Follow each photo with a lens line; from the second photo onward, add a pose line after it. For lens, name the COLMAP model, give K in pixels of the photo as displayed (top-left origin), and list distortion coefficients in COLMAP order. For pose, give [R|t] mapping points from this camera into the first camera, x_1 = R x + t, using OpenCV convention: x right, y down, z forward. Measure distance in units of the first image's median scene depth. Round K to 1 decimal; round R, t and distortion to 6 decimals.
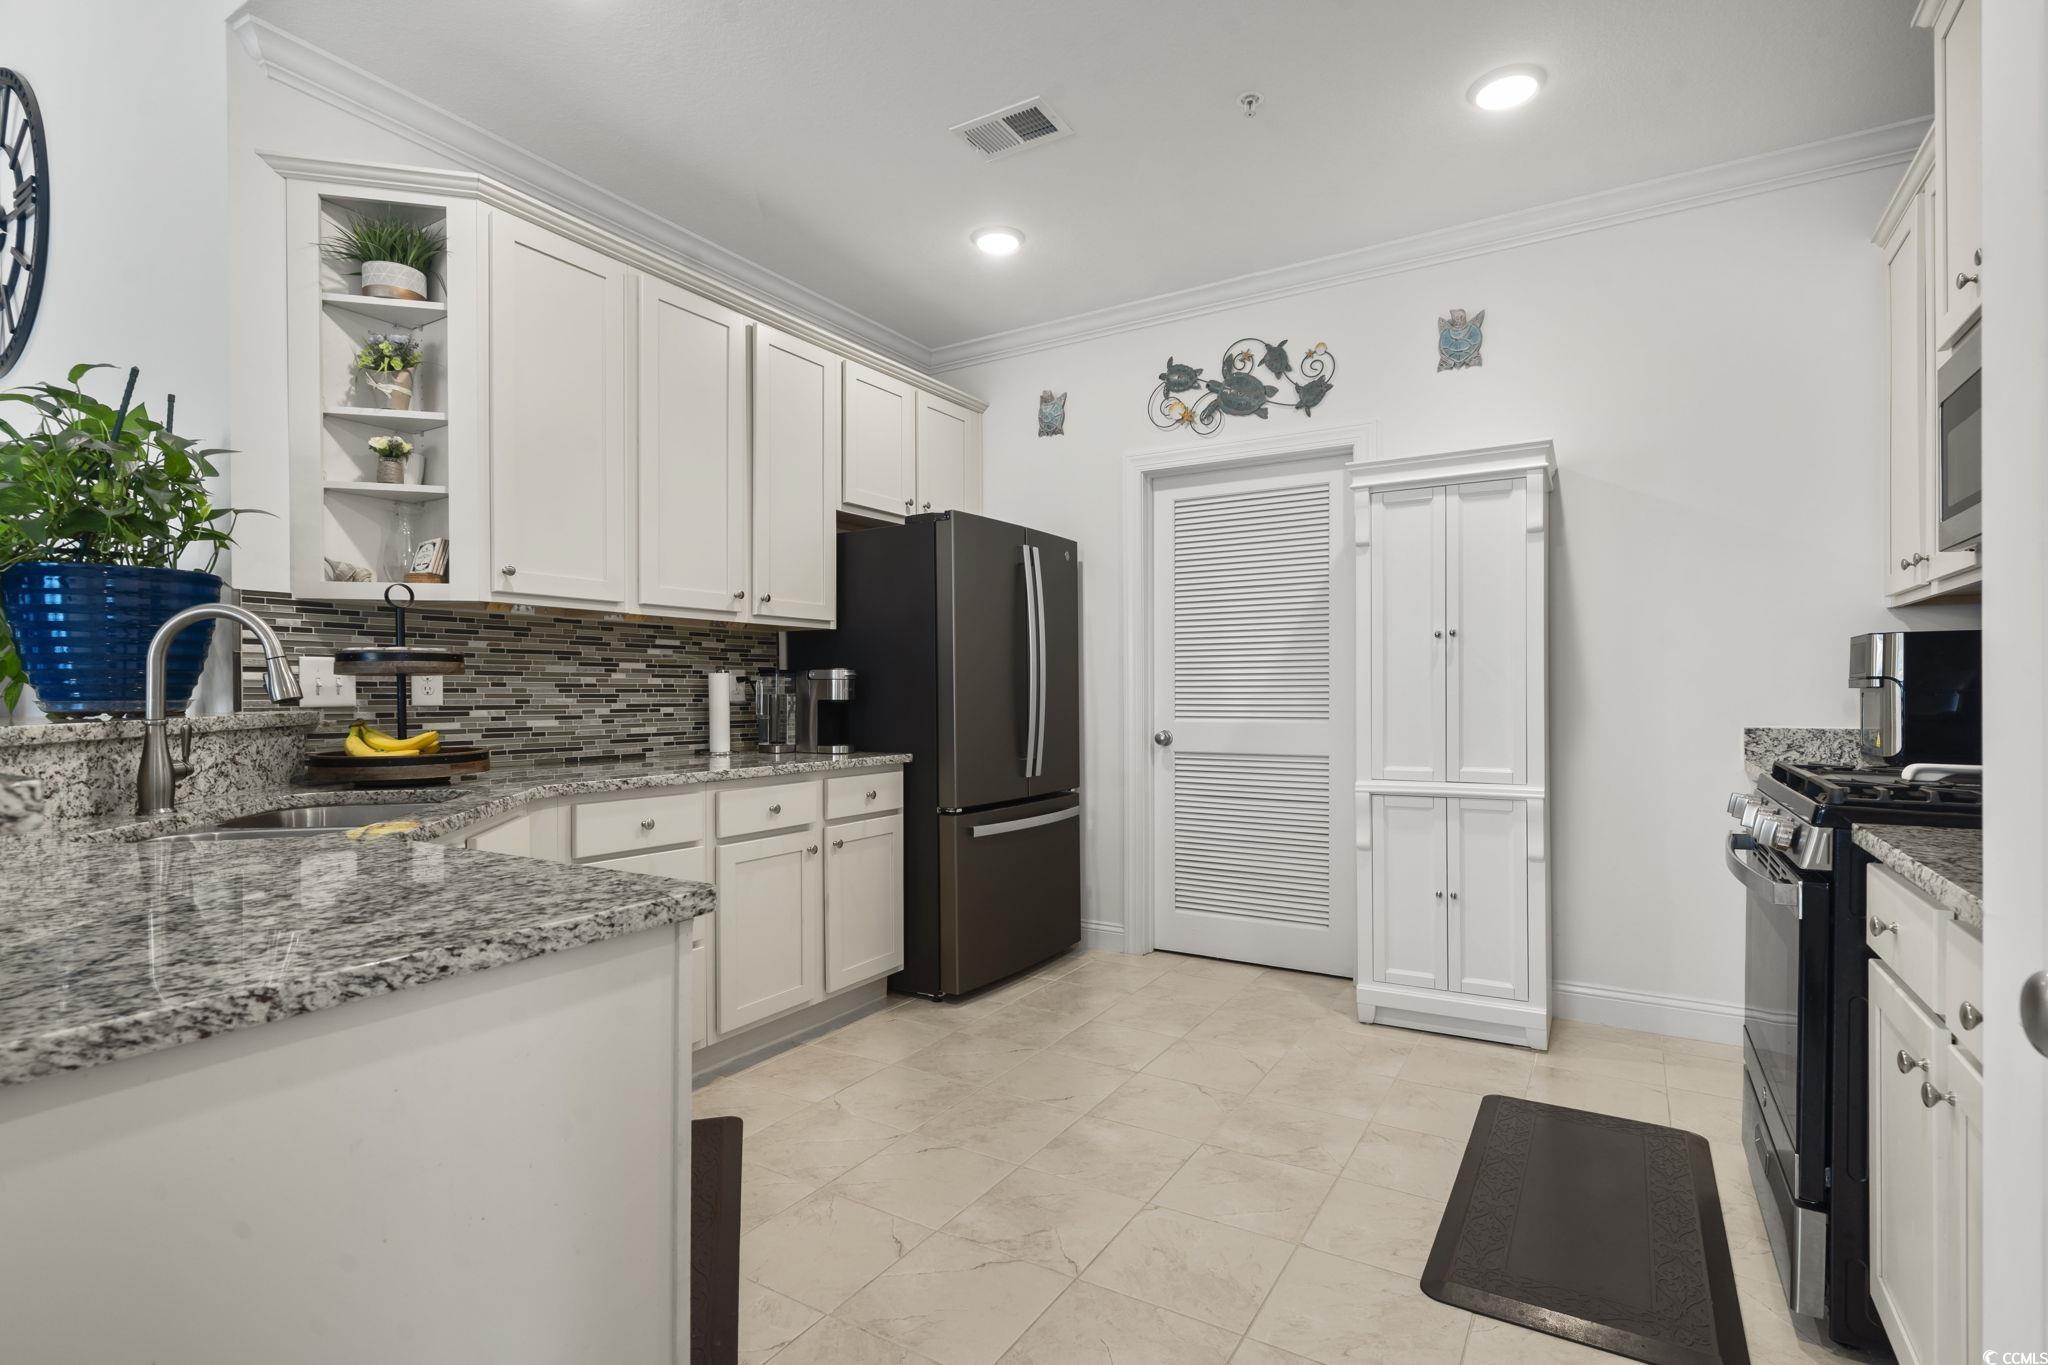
lens RADIAL K [[977.9, 0, 1024.1], [0, 977.9, 697.1], [0, 0, 1]] dist [0.001821, 0.000127]
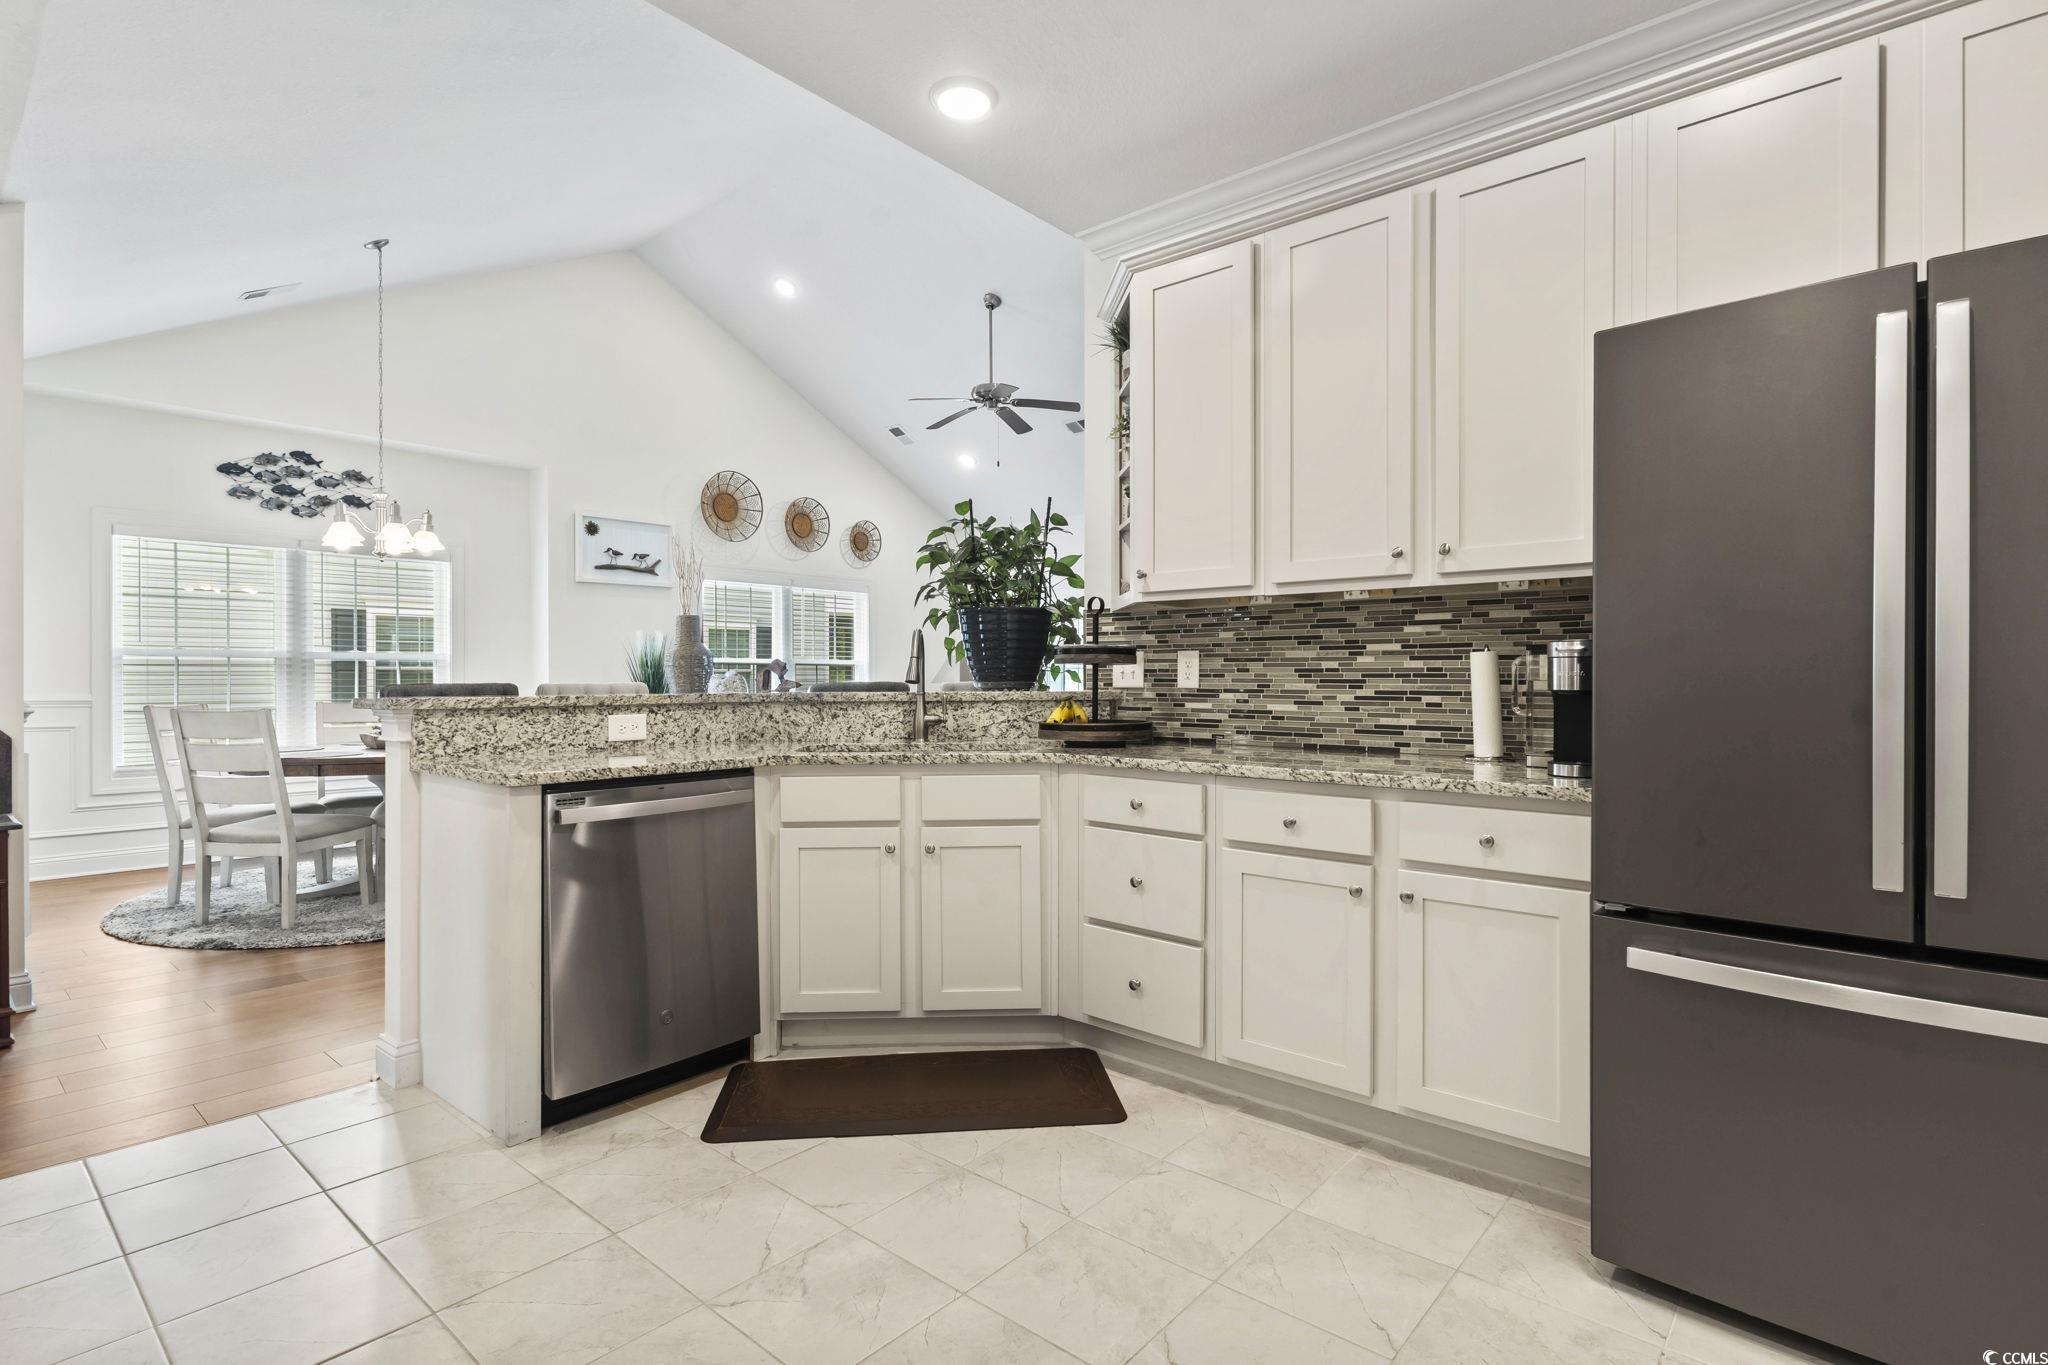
lens RADIAL K [[988.3, 0, 1018.2], [0, 988.3, 684.6], [0, 0, 1]] dist [-0.000840, 0.000138]
pose [[-0.161166, 0.009165, -0.986885, 0.531526], [-0.004353, 0.999941, 0.009997, -0.005979], [0.986918, 0.005907, -0.161116, 0.823682]]
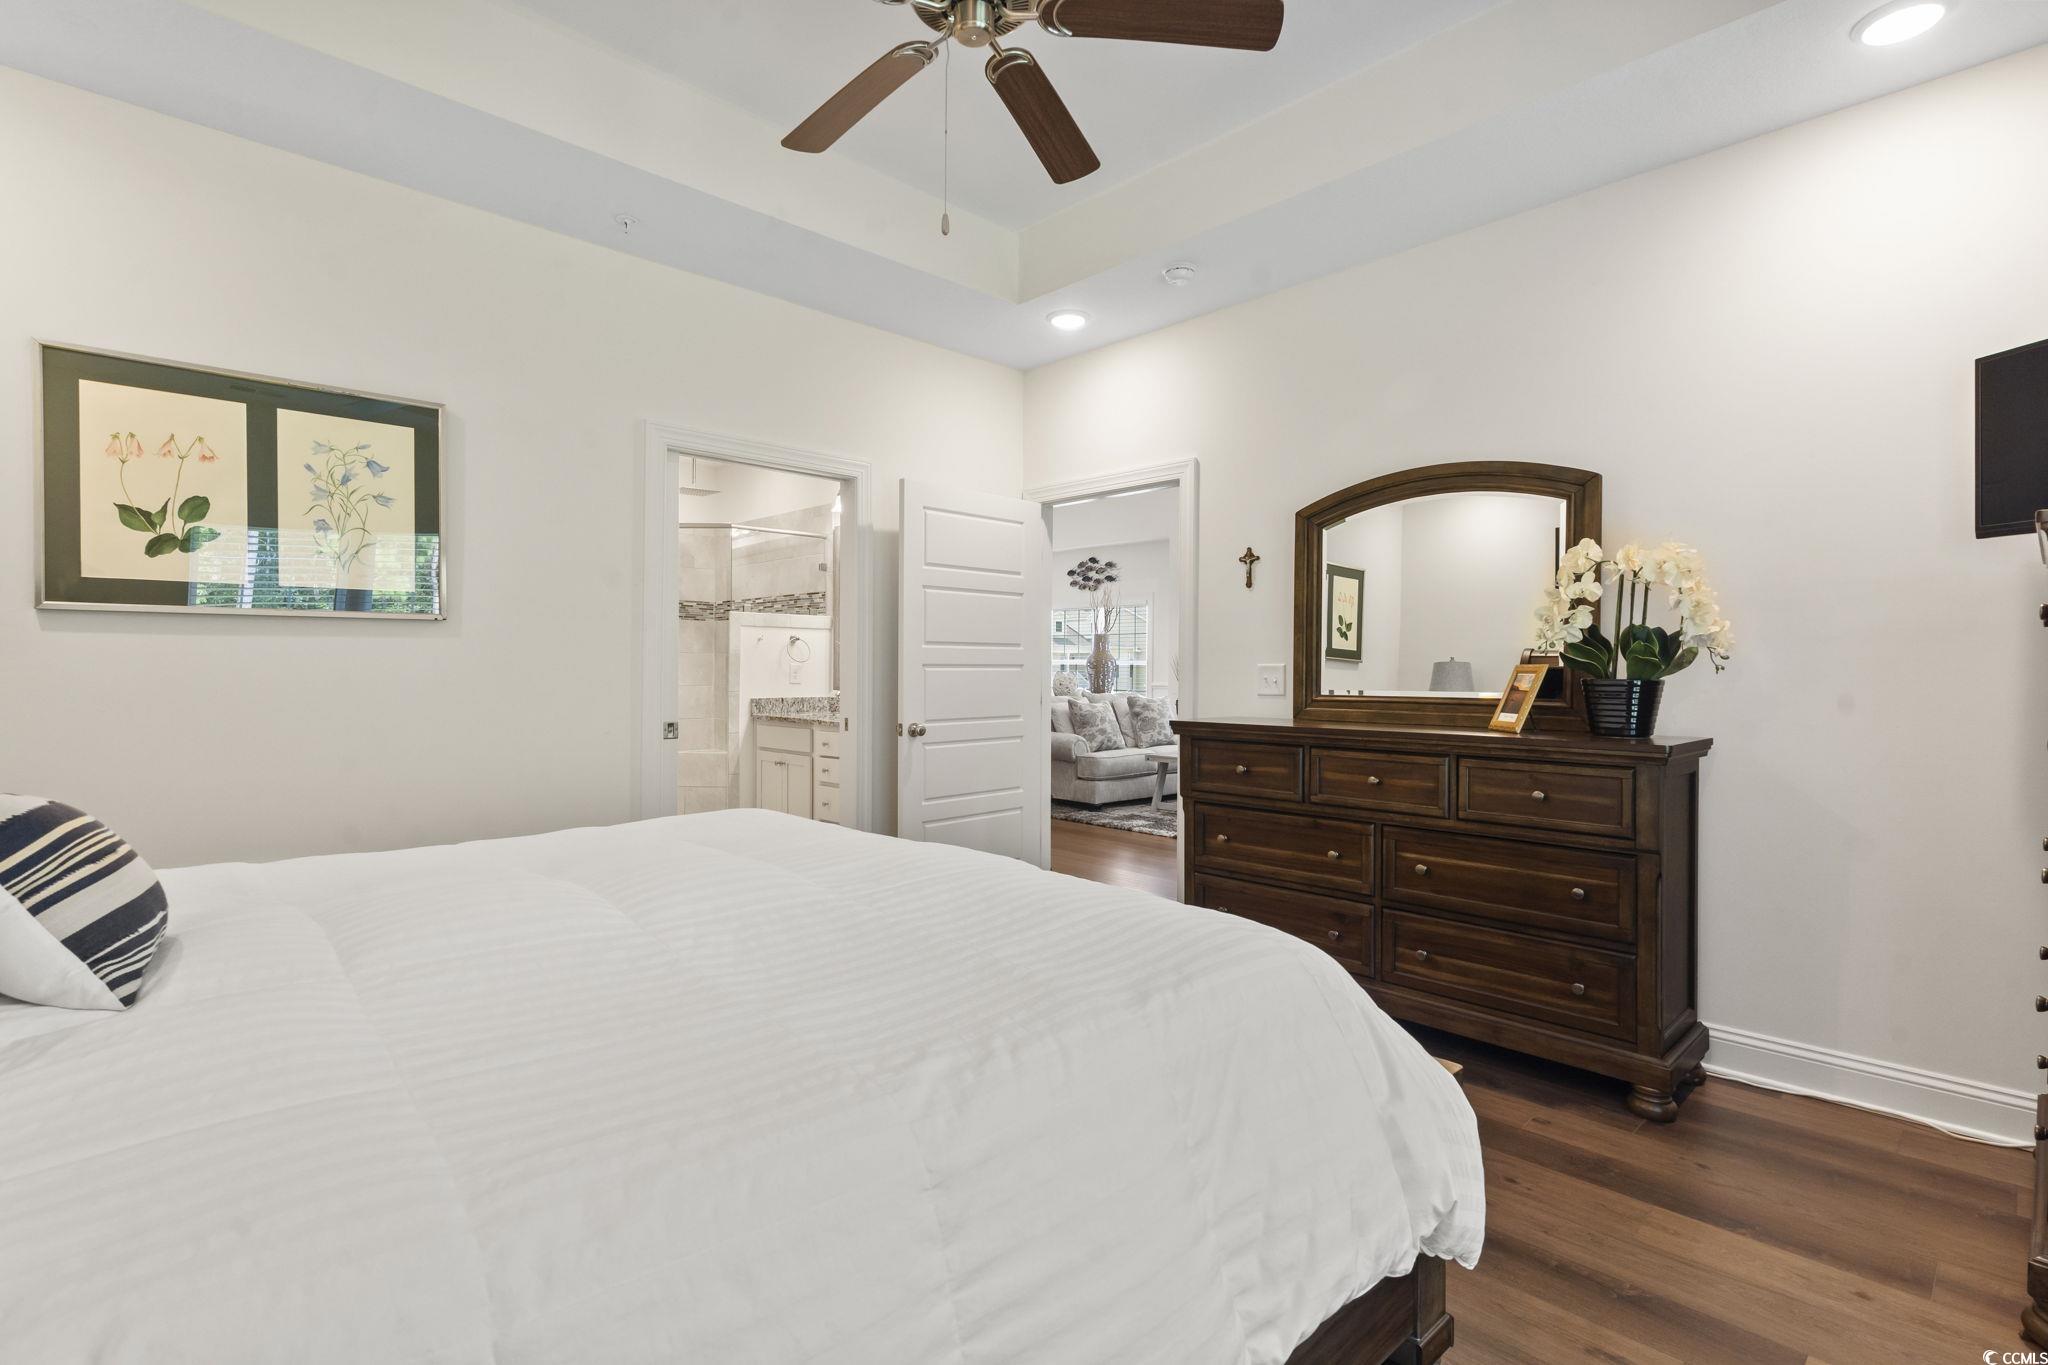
lens RADIAL K [[976.0, 0, 1018.2], [0, 976.0, 652.6], [0, 0, 1]] dist [-0.000847, -0.000530]
pose [[-0.965127, -0.000829, 0.261783, -1.912725], [-0.003991, 0.999925, -0.011551, -0.028707], [-0.261754, -0.012193, -0.965058, 2.844650]]
